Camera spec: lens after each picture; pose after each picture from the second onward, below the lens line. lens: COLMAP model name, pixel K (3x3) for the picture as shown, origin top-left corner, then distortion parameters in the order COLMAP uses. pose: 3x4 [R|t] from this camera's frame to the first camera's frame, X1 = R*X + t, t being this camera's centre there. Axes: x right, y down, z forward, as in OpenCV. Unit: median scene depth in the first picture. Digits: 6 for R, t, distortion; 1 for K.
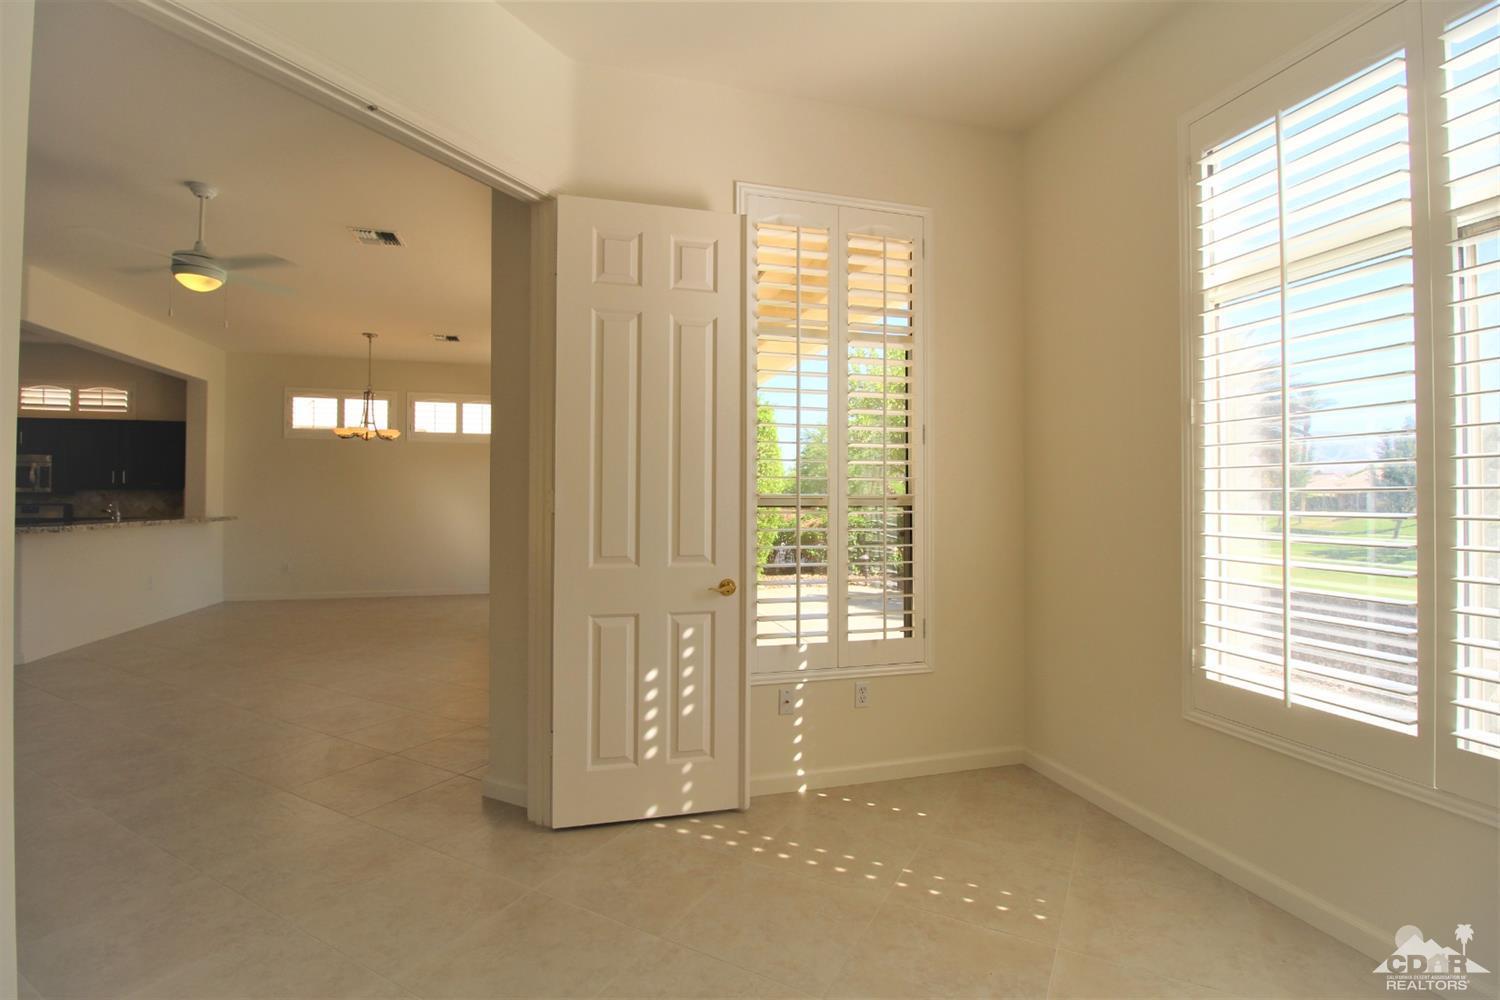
lens RADIAL K [[693.7, 0, 751.0], [0, 693.7, 495.7], [0, 0, 1]] dist [0.001300, 0.000435]
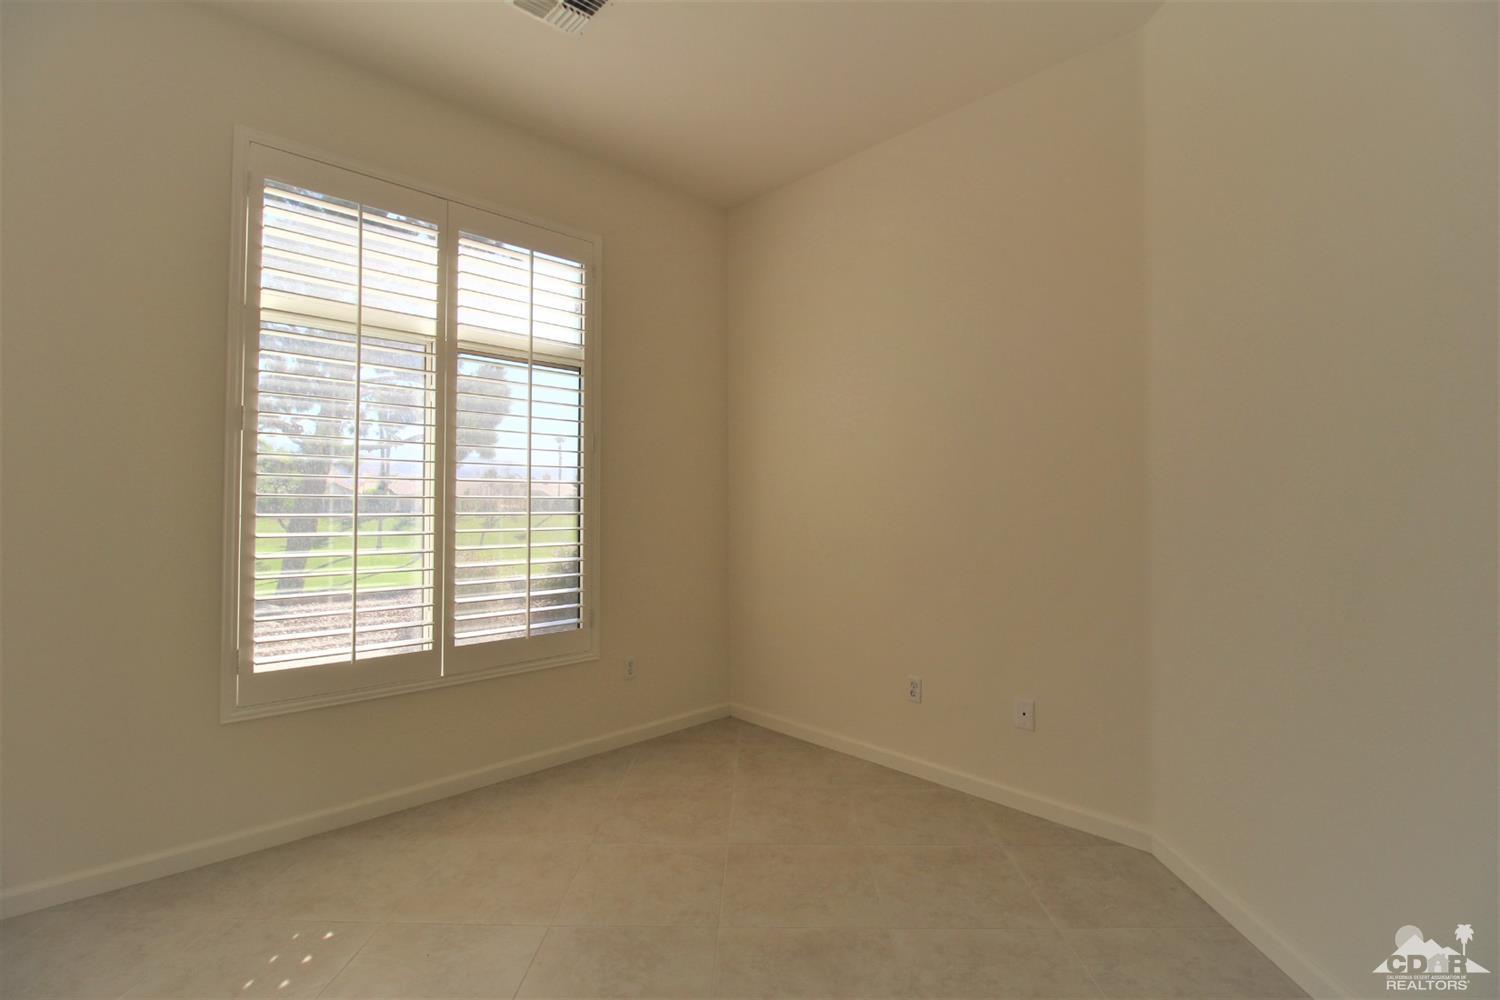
lens RADIAL K [[694.0, 0, 754.4], [0, 694.0, 488.2], [0, 0, 1]] dist [-0.000021, -0.013536]
pose [[-0.471871, 0.017697, 0.881490, -0.842324], [-0.005048, 0.999728, -0.022773, 0.000907], [-0.881653, -0.015196, -0.471653, 1.109049]]
